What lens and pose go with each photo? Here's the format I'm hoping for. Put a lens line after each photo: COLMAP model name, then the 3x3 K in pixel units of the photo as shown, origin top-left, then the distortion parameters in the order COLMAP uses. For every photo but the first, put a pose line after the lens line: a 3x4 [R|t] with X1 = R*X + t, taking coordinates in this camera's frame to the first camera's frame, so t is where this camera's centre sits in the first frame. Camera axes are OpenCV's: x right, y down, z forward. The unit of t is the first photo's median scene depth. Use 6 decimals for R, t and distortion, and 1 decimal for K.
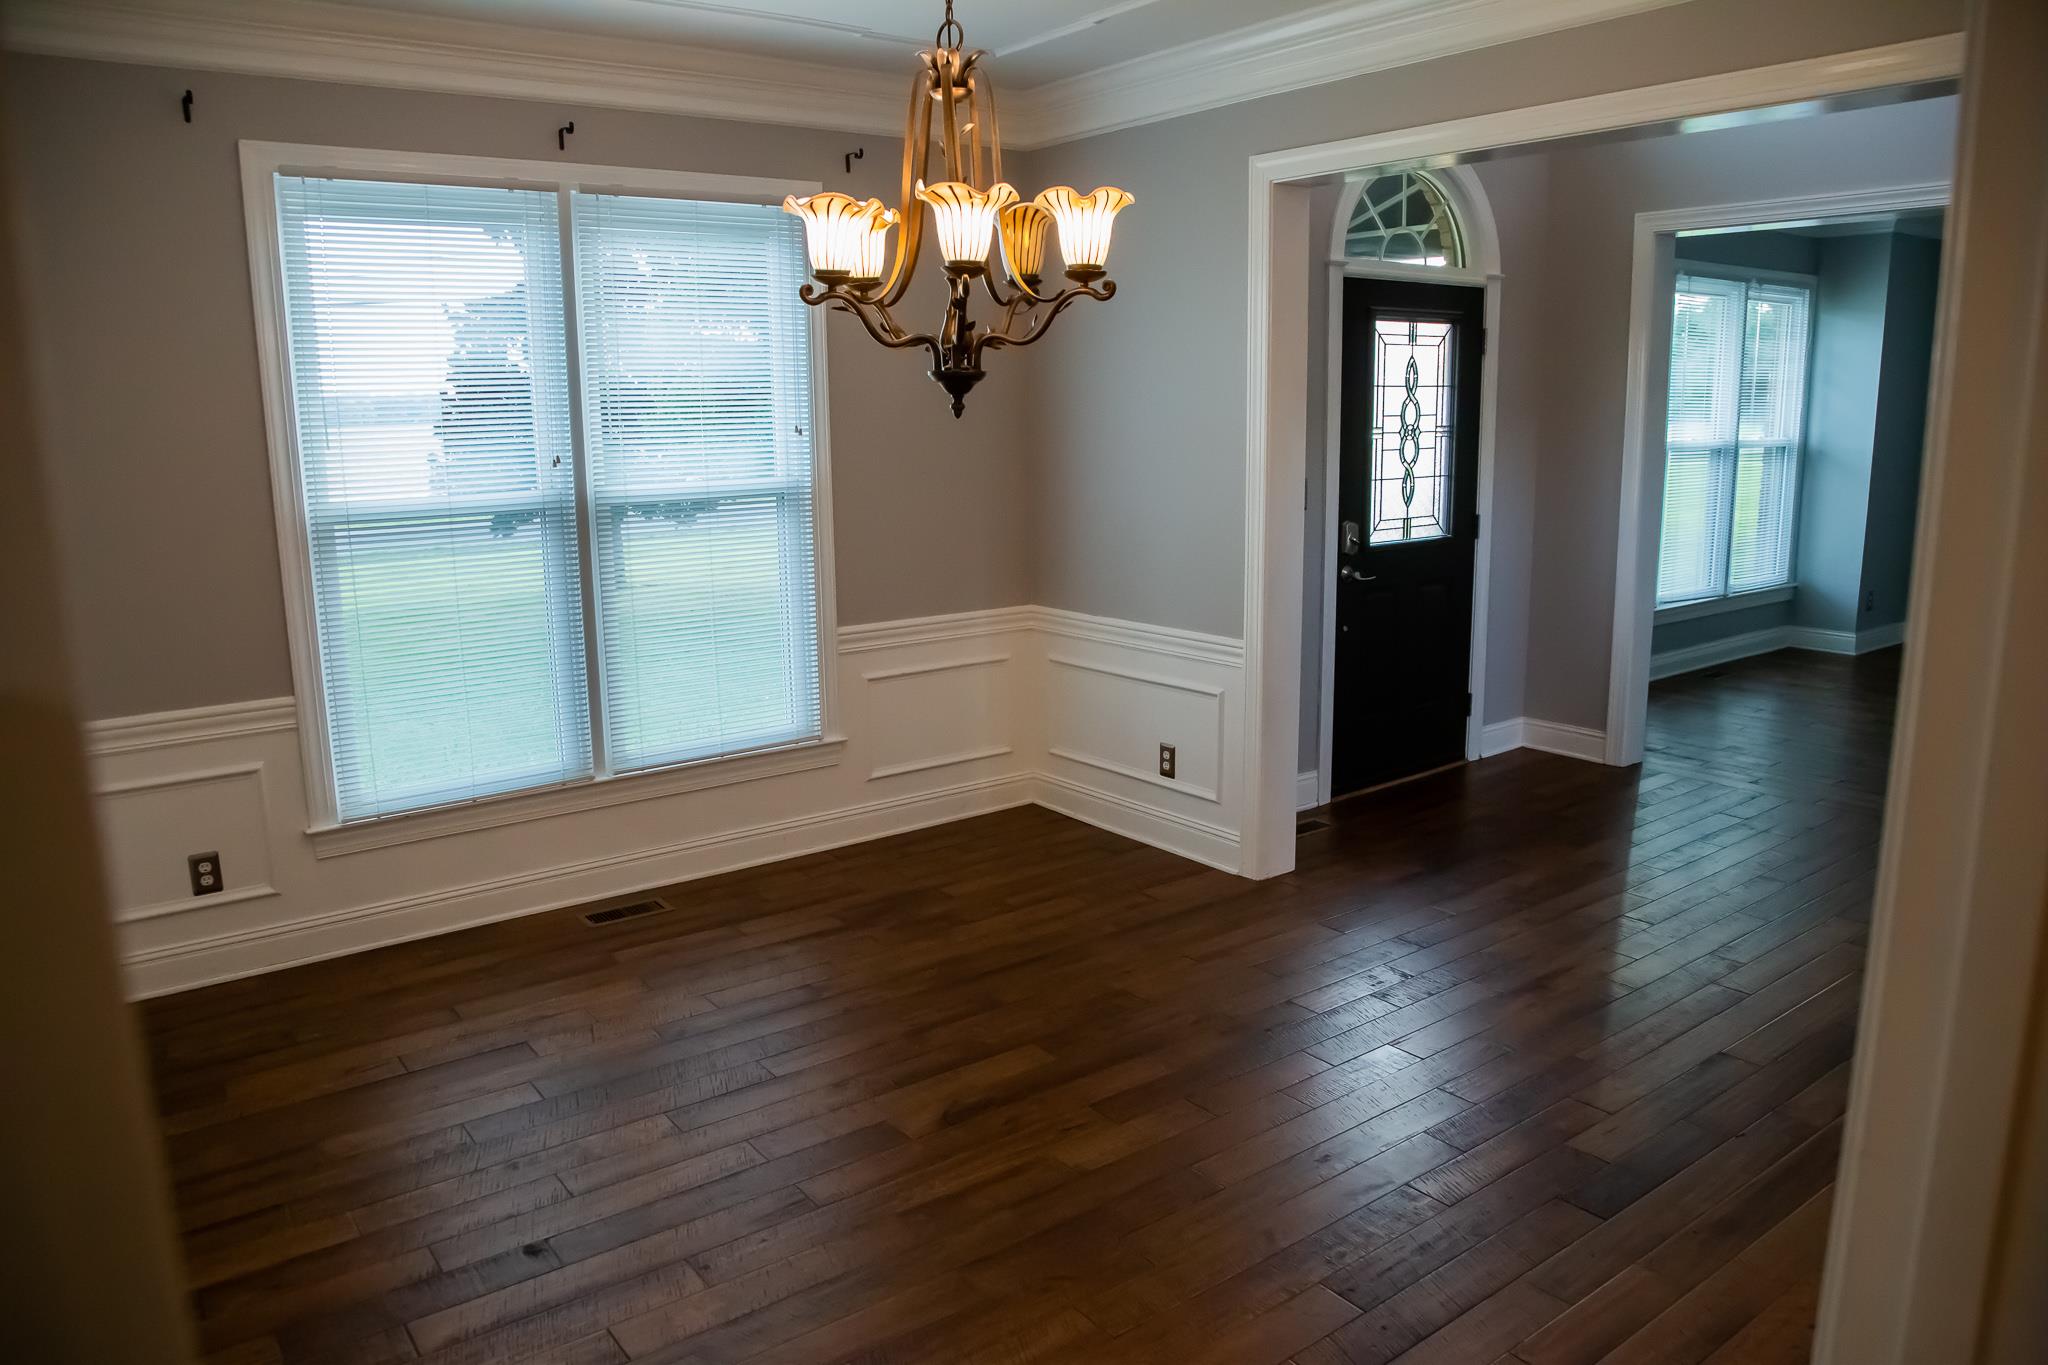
lens RADIAL K [[1421.8, 0, 1024.0], [0, 1421.8, 682.5], [0, 0, 1]] dist [-0.122571, 0.072585]
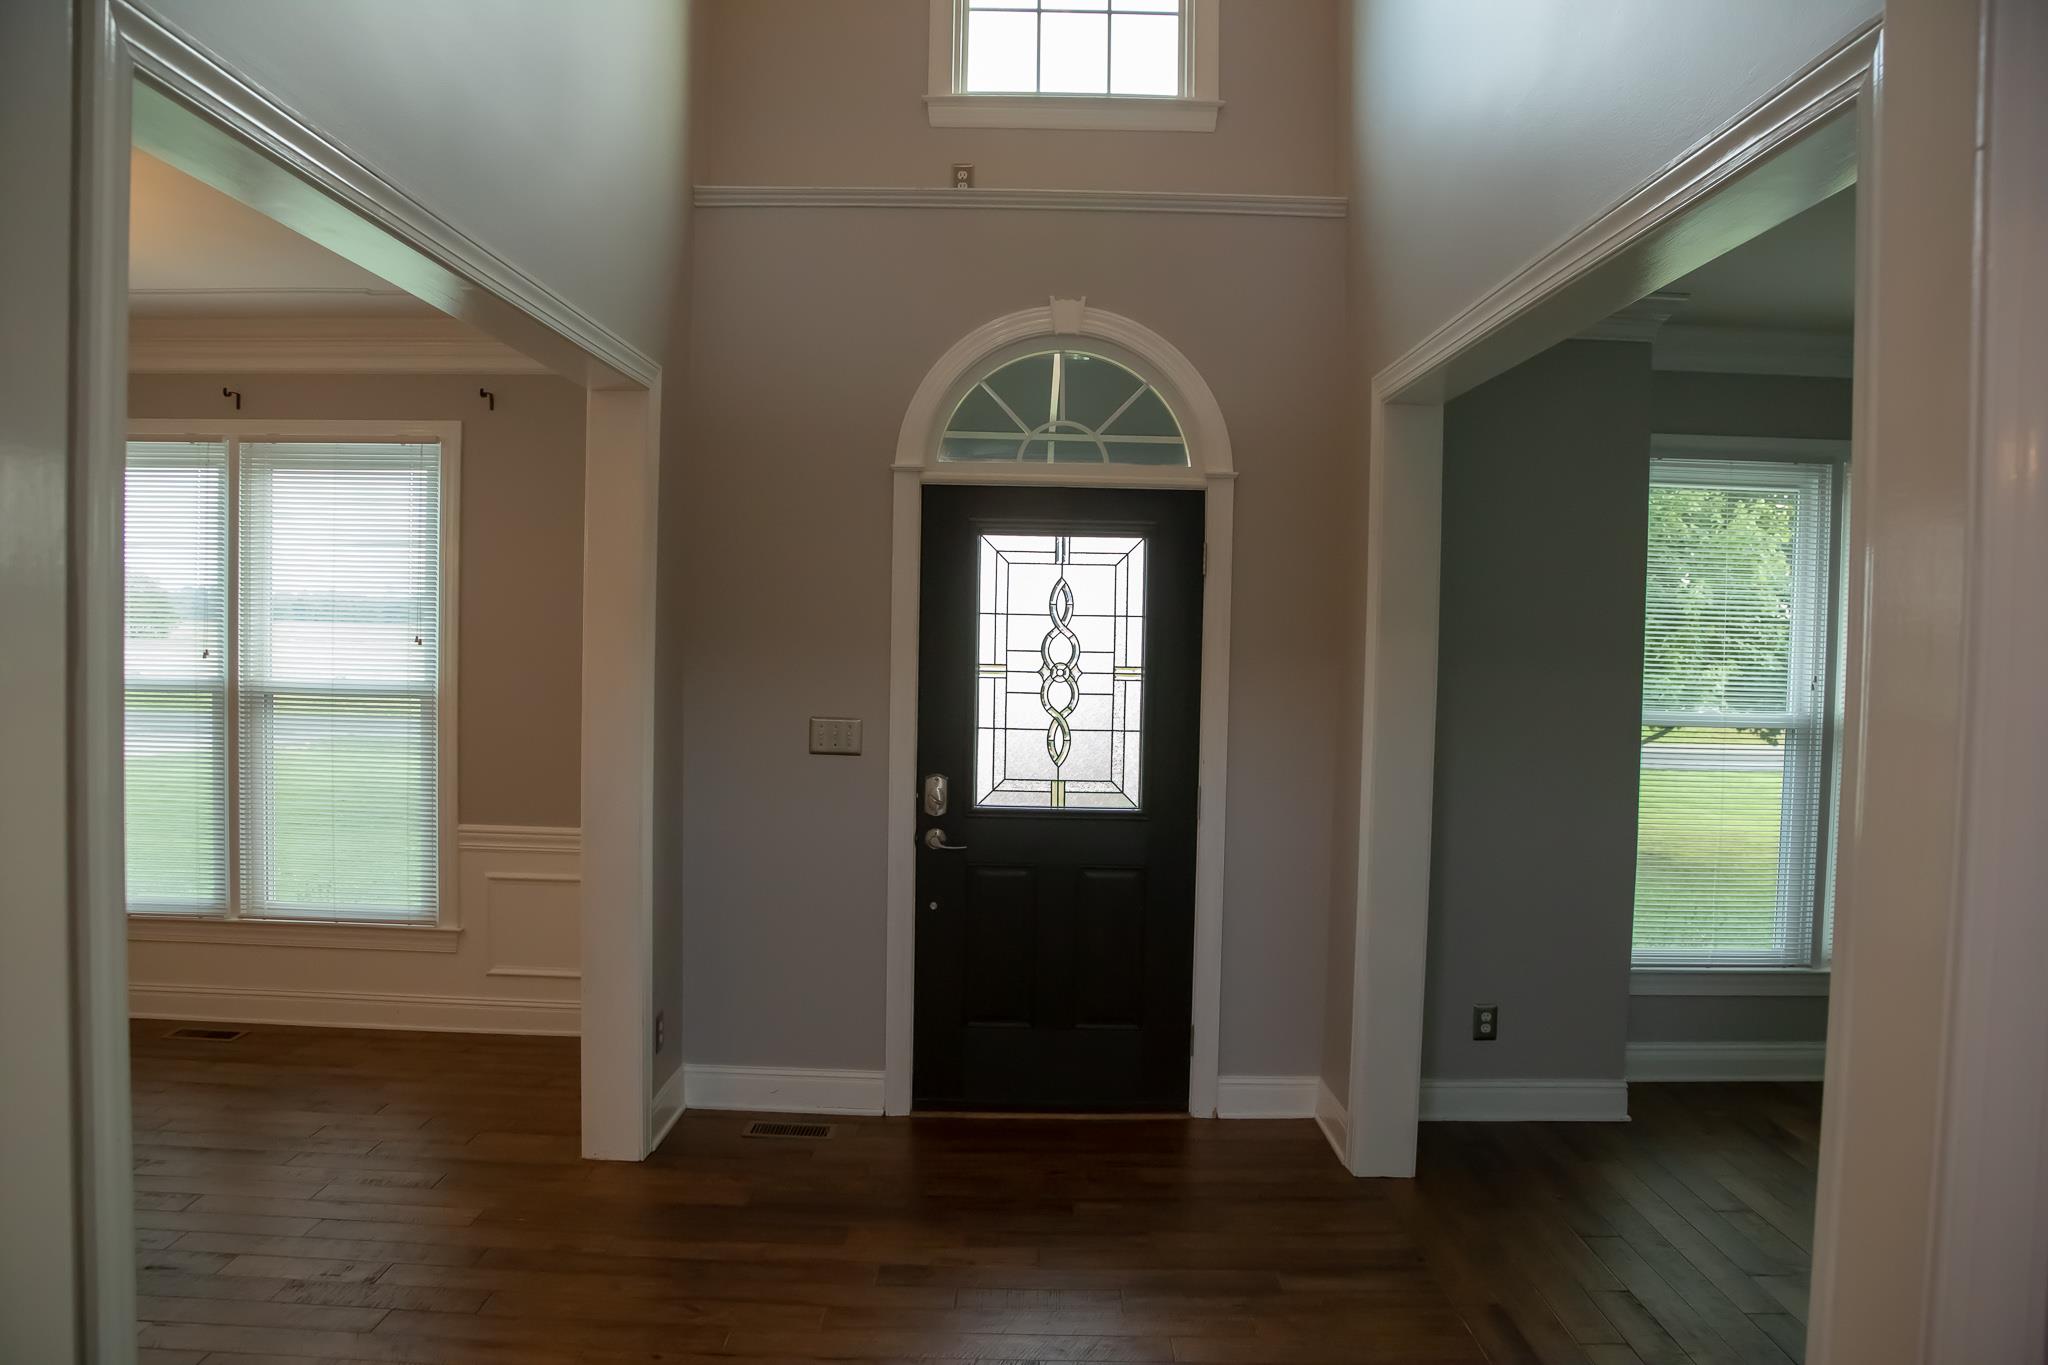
lens RADIAL K [[1421.8, 0, 1024.0], [0, 1421.8, 682.5], [0, 0, 1]] dist [-0.122571, 0.072585]
pose [[0.795909, 0.052751, -0.603114, 0.751868], [-0.148475, 0.982782, -0.109979, -0.082132], [0.586928, 0.177081, 0.790037, 0.358374]]
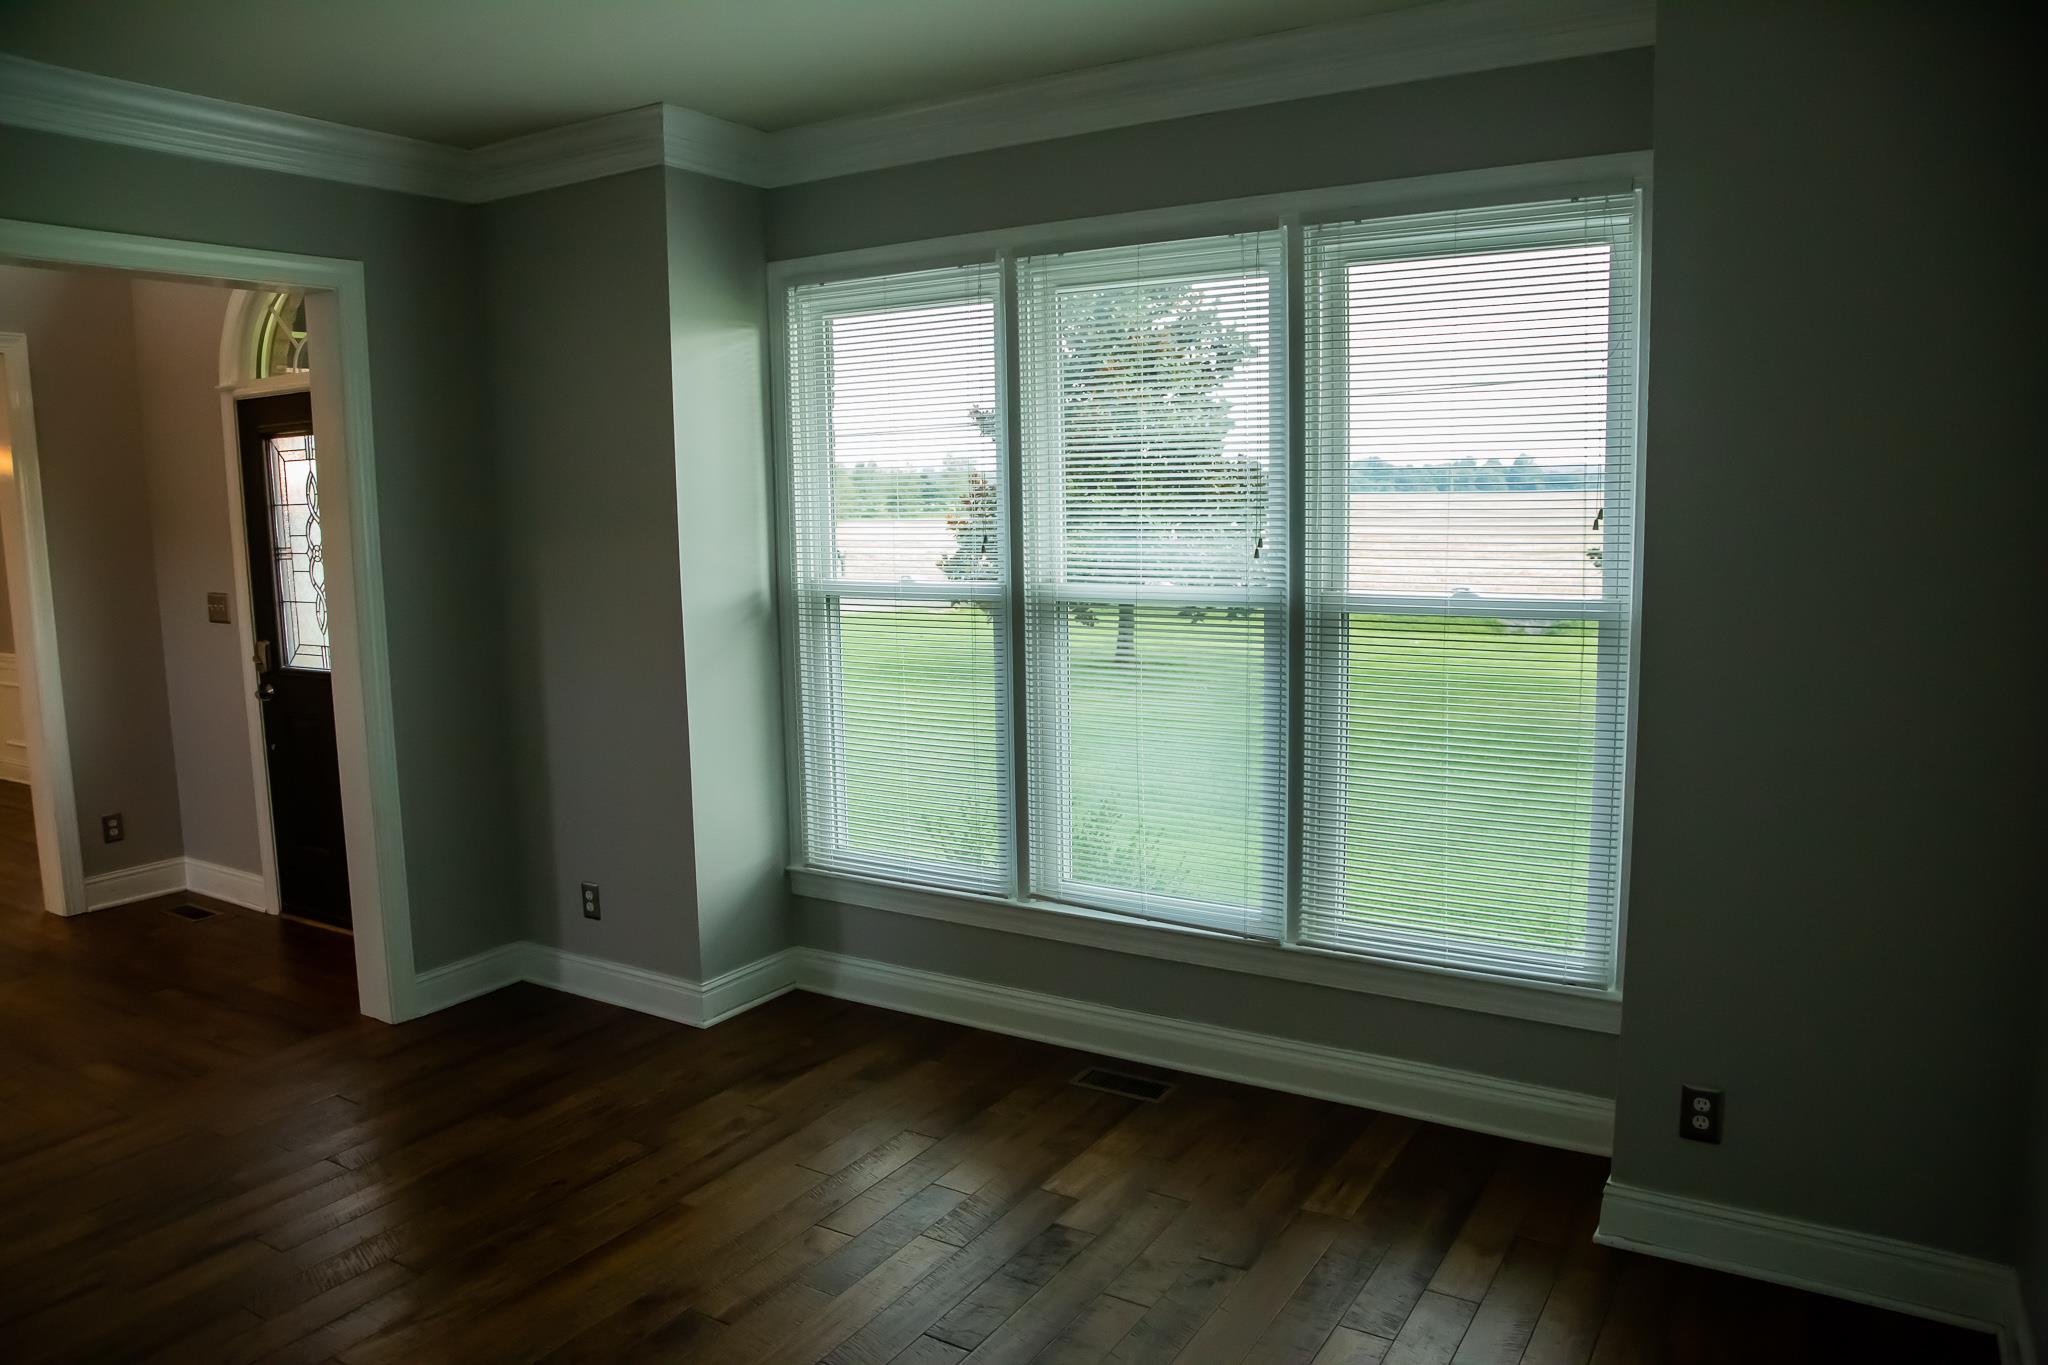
lens RADIAL K [[1421.8, 0, 1024.0], [0, 1421.8, 682.5], [0, 0, 1]] dist [-0.122571, 0.072585]
pose [[0.355393, 0.115412, -0.927564, 1.310893], [-0.172650, 0.983378, 0.056206, -0.228318], [0.918633, 0.140169, 0.369412, 1.116157]]
